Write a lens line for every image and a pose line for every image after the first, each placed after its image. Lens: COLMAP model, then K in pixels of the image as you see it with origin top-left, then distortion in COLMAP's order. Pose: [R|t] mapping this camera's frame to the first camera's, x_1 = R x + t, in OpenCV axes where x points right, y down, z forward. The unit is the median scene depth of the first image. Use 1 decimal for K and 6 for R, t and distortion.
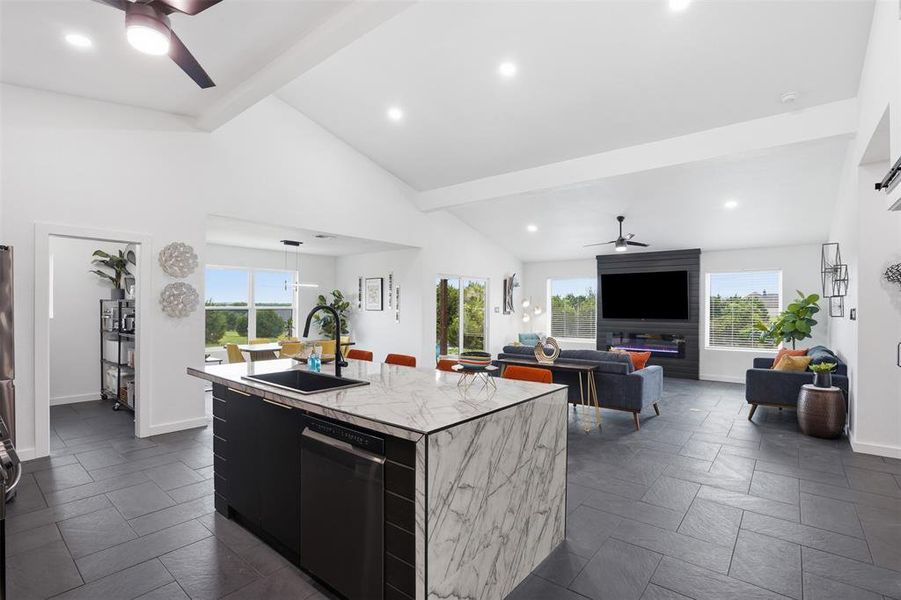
lens RADIAL K [[425.2, 0, 452.0], [0, 425.2, 302.4], [0, 0, 1]] dist [-0.049046, 0.008854]
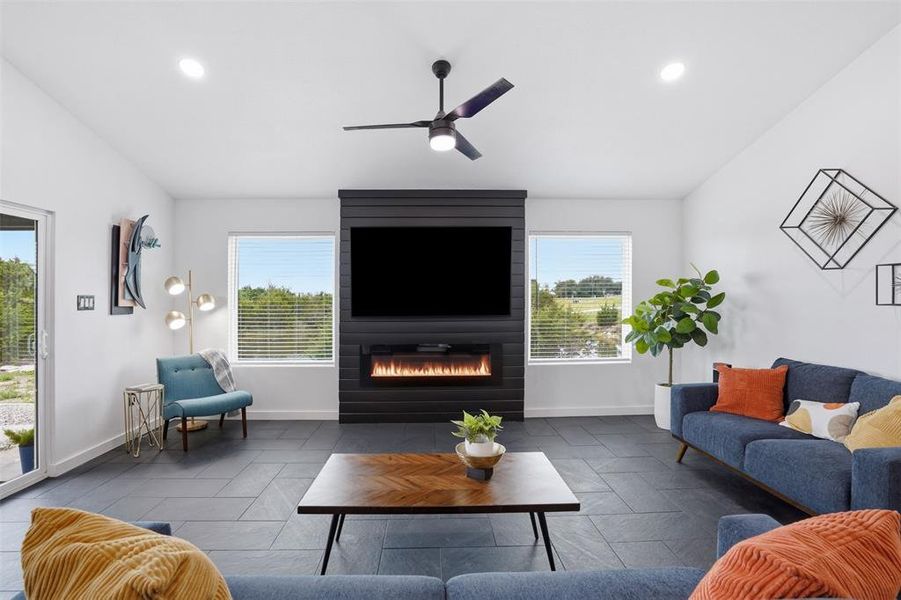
lens RADIAL K [[425.2, 0, 444.8], [0, 425.2, 295.2], [0, 0, 1]] dist [-0.049046, 0.008854]
pose [[0.755470, -0.002505, 0.655179, 0.102553], [0.002753, 0.999996, 0.000649, 0.010824], [-0.655178, 0.001314, 0.755474, 0.501544]]
